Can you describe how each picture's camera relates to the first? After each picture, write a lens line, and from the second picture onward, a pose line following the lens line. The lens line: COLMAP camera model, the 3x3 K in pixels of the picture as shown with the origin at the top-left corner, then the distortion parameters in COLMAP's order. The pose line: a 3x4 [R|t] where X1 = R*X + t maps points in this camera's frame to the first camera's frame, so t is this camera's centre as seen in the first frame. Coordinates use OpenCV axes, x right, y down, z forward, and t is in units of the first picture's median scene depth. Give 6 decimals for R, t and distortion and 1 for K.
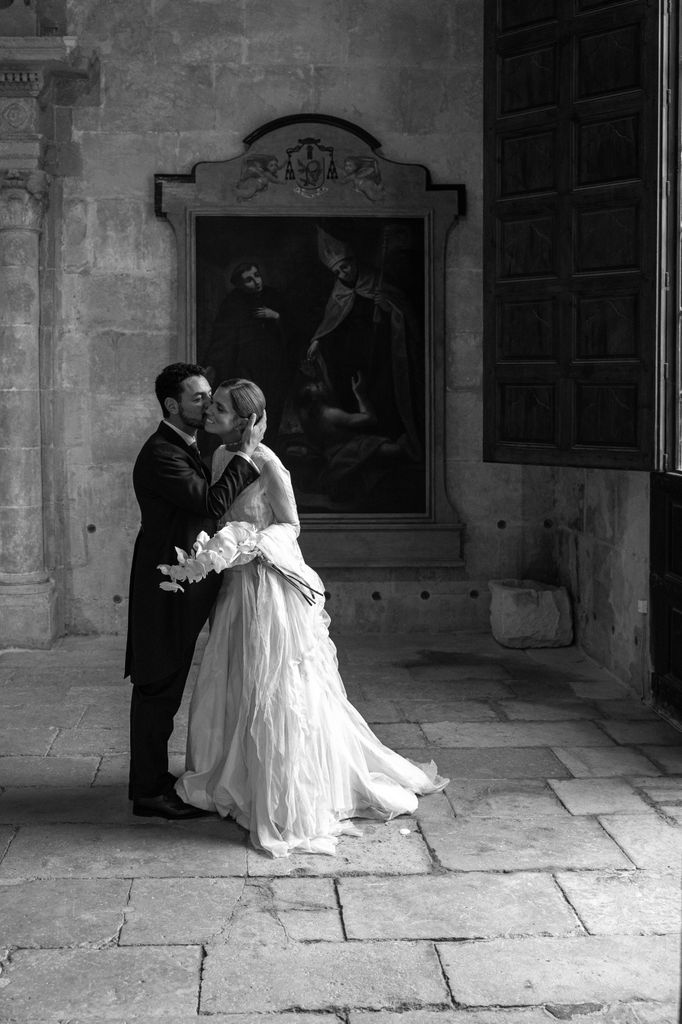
lens RADIAL K [[1246.8, 0, 341.0], [0, 1246.8, 512.0], [0, 0, 1]] dist [0.004621, 0.004825]
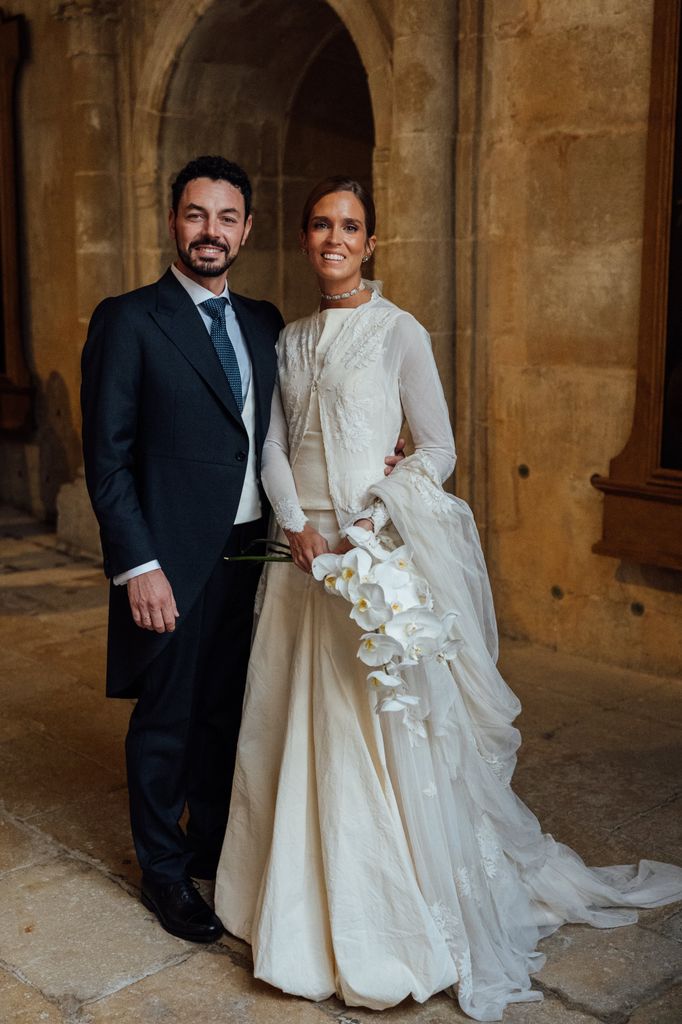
lens RADIAL K [[1246.8, 0, 341.0], [0, 1246.8, 512.0], [0, 0, 1]] dist [0.004621, 0.004825]
pose [[0.614873, 0.145637, -0.775062, 0.223486], [-0.072993, 0.989091, 0.127948, -0.038981], [0.785241, -0.022098, 0.618796, 0.561698]]
